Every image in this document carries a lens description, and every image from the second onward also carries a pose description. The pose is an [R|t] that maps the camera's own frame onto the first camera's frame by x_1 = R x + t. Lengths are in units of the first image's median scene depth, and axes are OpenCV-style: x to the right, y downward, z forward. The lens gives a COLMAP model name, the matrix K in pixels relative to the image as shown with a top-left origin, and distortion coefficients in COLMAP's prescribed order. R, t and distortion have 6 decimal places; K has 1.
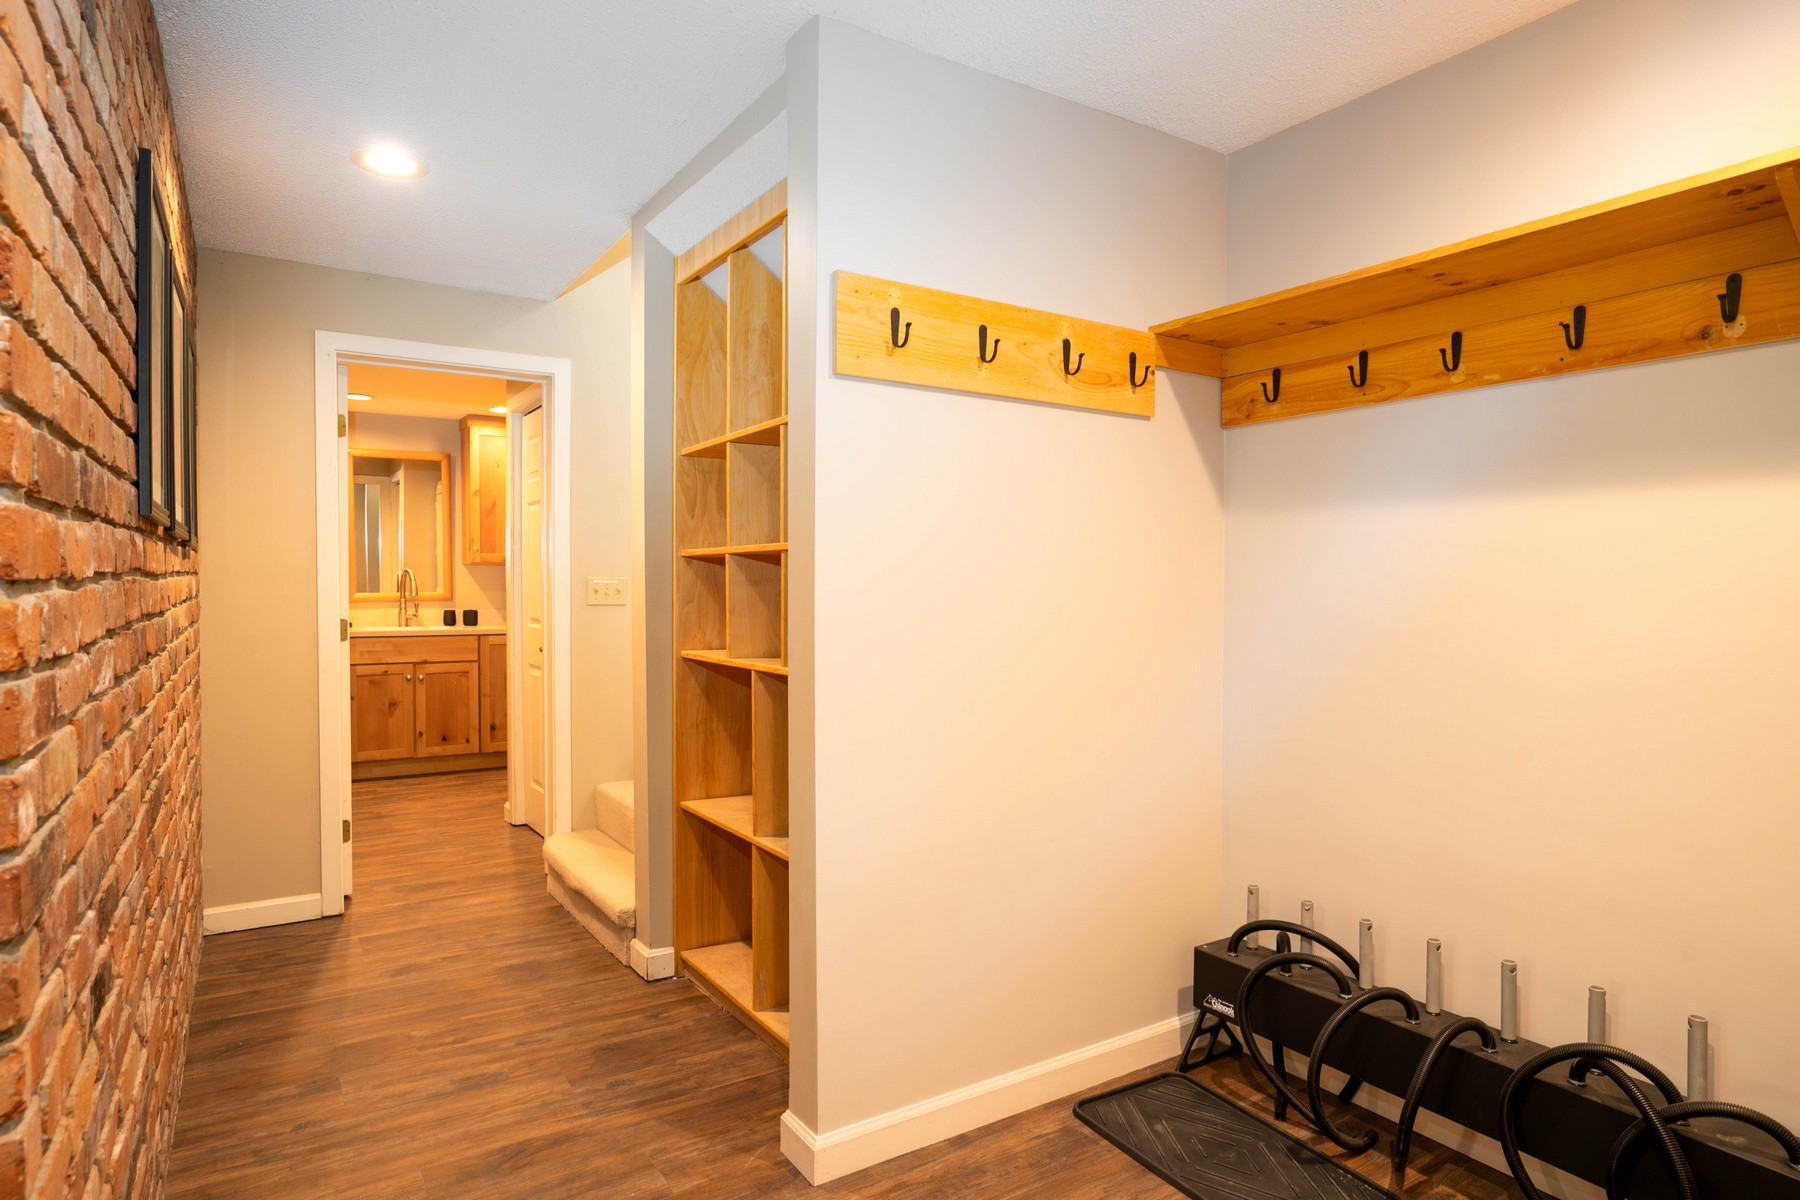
lens RADIAL K [[1036.9, 0, 862.5], [0, 1036.9, 594.8], [0, 0, 1]] dist [-0.036010, 0.032334]
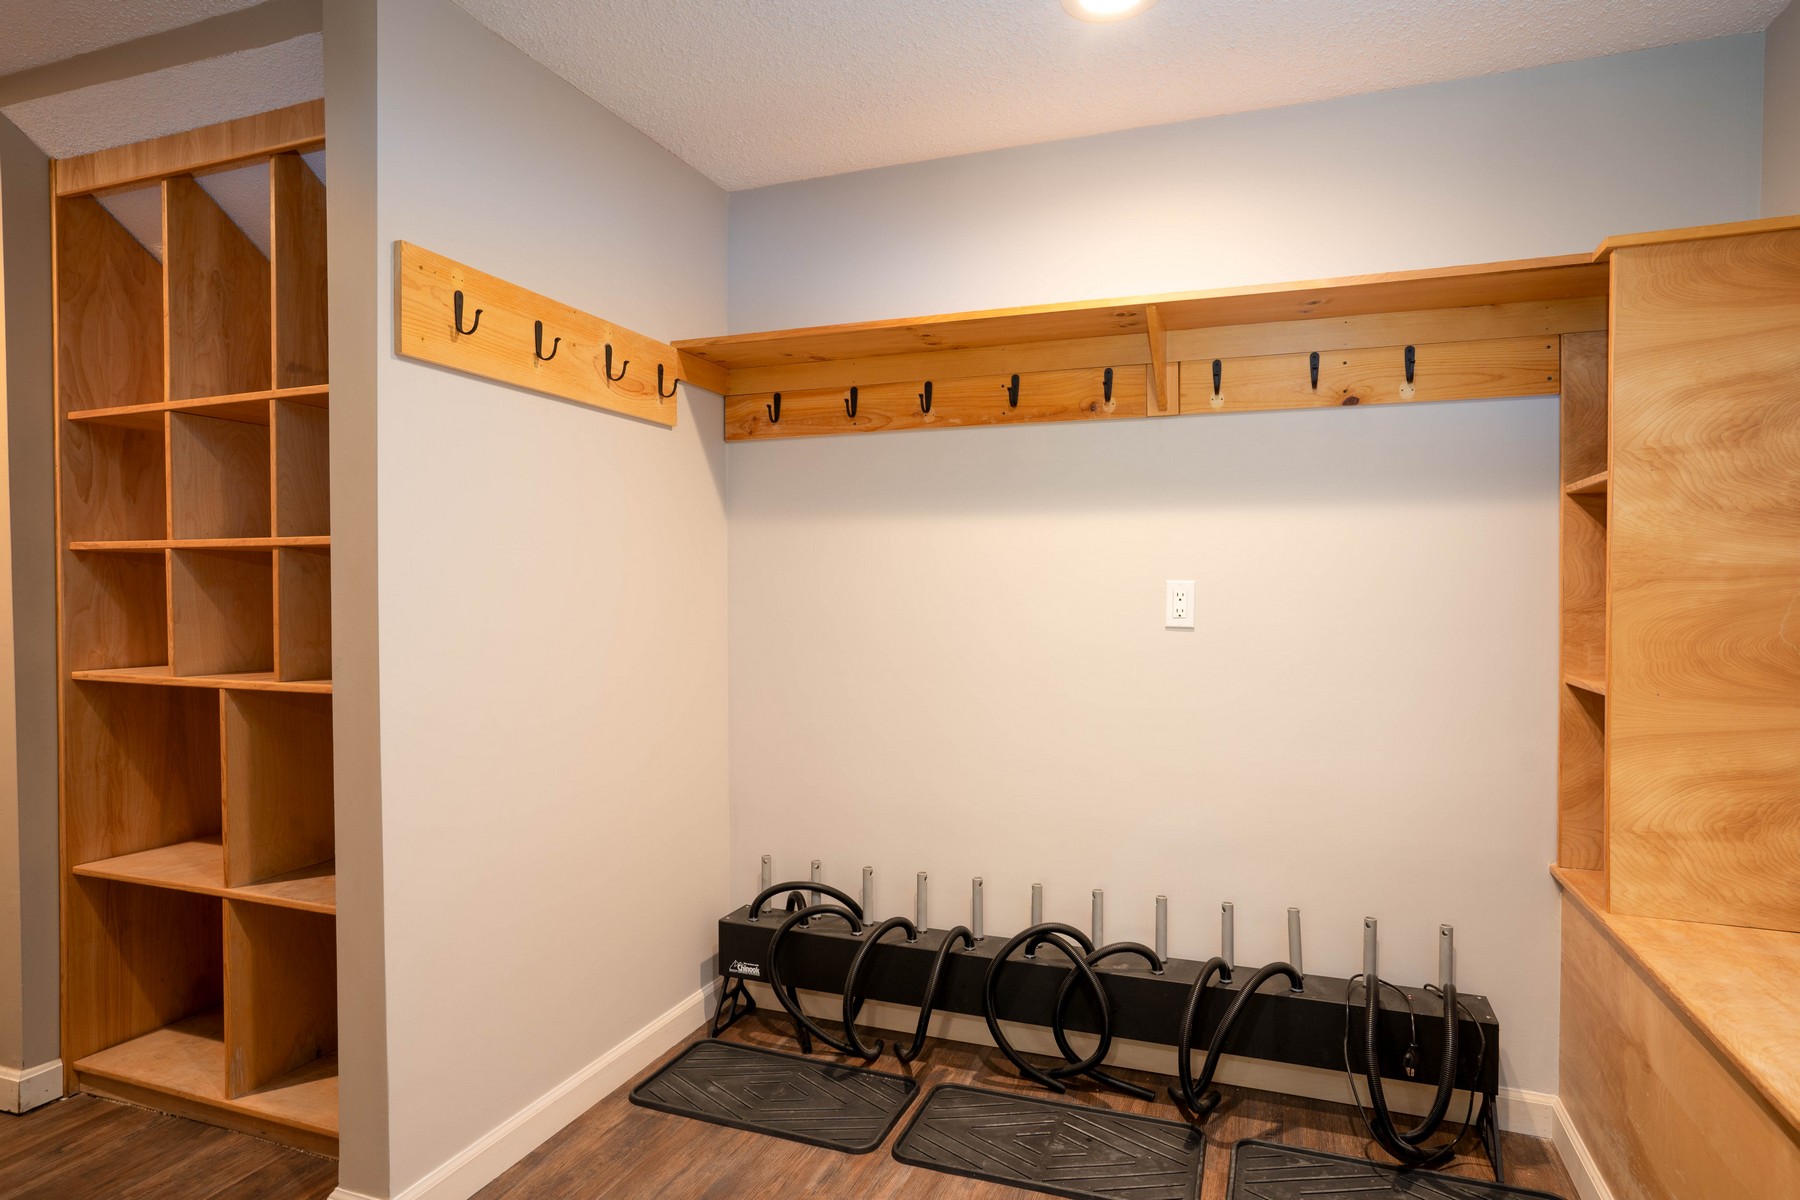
lens RADIAL K [[1036.9, 0, 915.2], [0, 1036.9, 594.5], [0, 0, 1]] dist [-0.036010, 0.032334]
pose [[0.801661, -0.007422, 0.597732, -0.161544], [0.007556, 0.999969, 0.002283, -0.001268], [-0.597731, 0.002686, 0.801693, 0.005377]]
